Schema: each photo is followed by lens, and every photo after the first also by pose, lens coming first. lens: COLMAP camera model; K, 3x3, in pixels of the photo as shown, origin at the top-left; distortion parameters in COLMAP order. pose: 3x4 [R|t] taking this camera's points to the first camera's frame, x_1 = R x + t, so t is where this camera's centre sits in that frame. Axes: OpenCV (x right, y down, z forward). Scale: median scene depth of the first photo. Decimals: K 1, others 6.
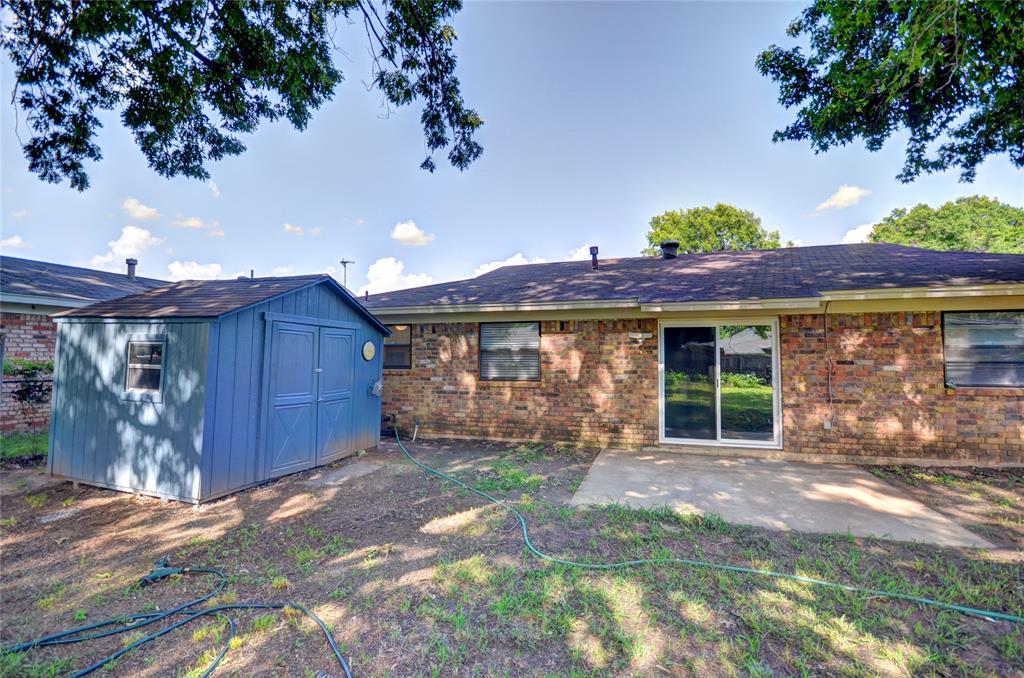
lens RADIAL K [[446.0, 0, 519.6], [0, 446.0, 337.9], [0, 0, 1]] dist [0.002368, -0.007539]
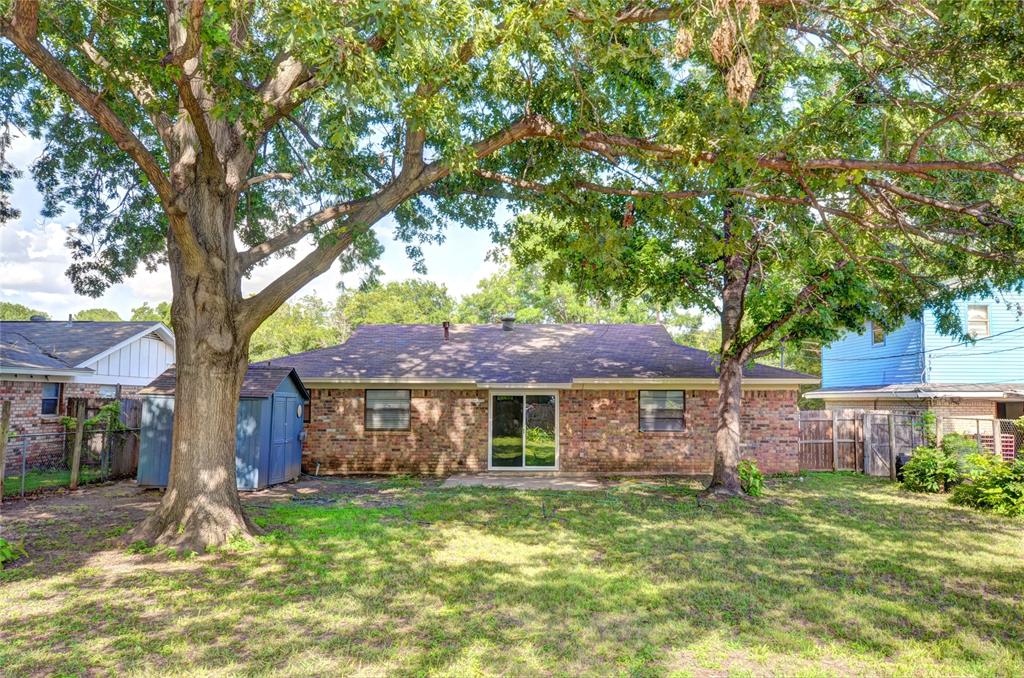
lens RADIAL K [[840.3, 0, 512.0], [0, 840.3, 339.0], [0, 0, 1]] dist [0.006761, 0.005596]
pose [[0.965286, 0.022805, 0.260196, -0.353348], [-0.014898, 0.999366, -0.032323, -0.118748], [-0.260768, 0.027325, 0.965015, -1.735297]]
